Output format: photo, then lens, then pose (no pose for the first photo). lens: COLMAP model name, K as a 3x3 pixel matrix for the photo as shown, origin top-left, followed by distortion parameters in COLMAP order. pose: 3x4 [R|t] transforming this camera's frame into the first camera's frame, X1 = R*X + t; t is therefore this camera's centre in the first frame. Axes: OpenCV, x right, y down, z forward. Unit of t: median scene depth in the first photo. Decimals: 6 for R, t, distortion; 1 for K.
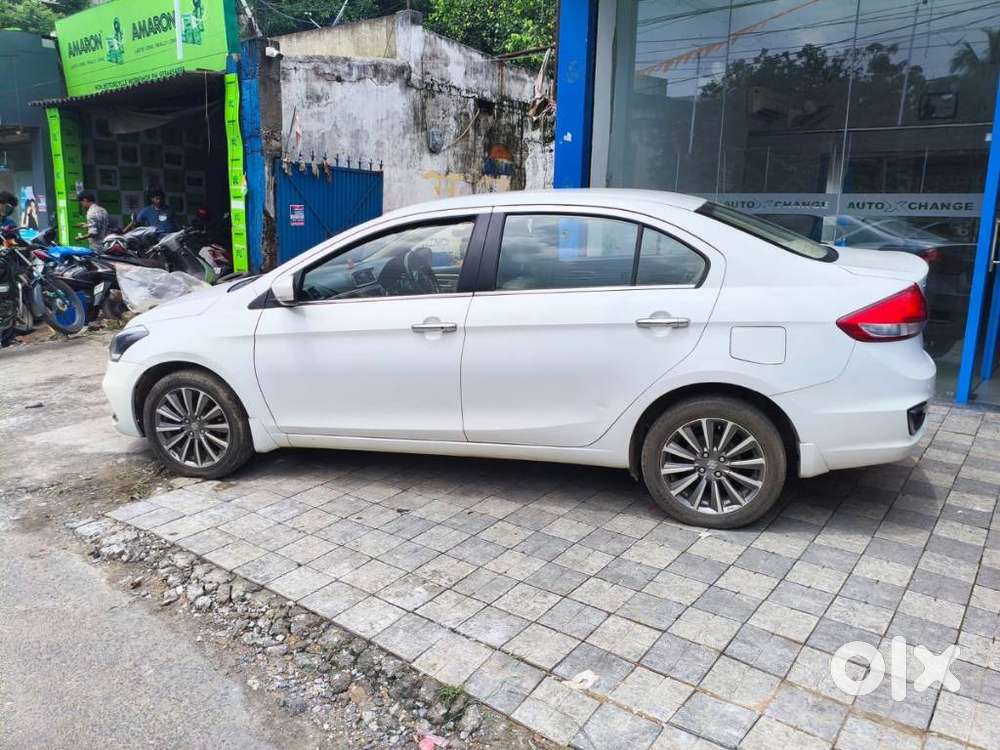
lens RADIAL K [[811.8, 0, 499.3], [0, 811.8, 378.2], [0, 0, 1]] dist [0.043480, -0.085276]
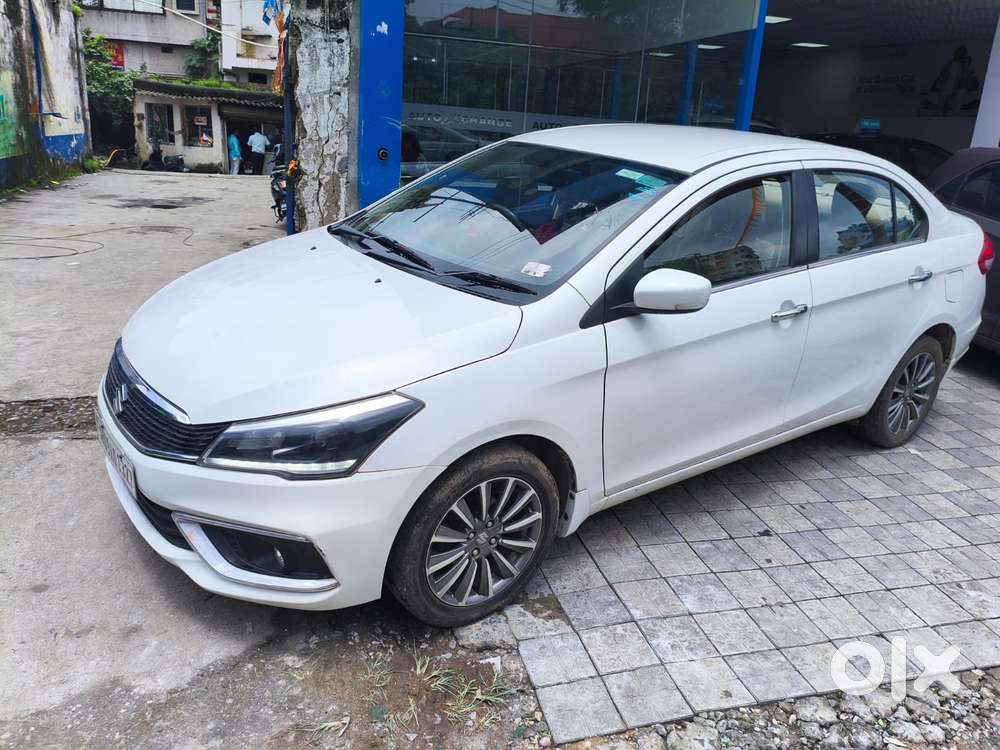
lens RADIAL K [[811.8, 0, 502.3], [0, 811.8, 375.3], [0, 0, 1]] dist [0.043480, -0.085276]
pose [[0.578221, -0.224513, 0.784381, -0.909297], [0.104968, 0.973874, 0.201373, -0.196506], [-0.809099, -0.034103, 0.586681, 0.733319]]
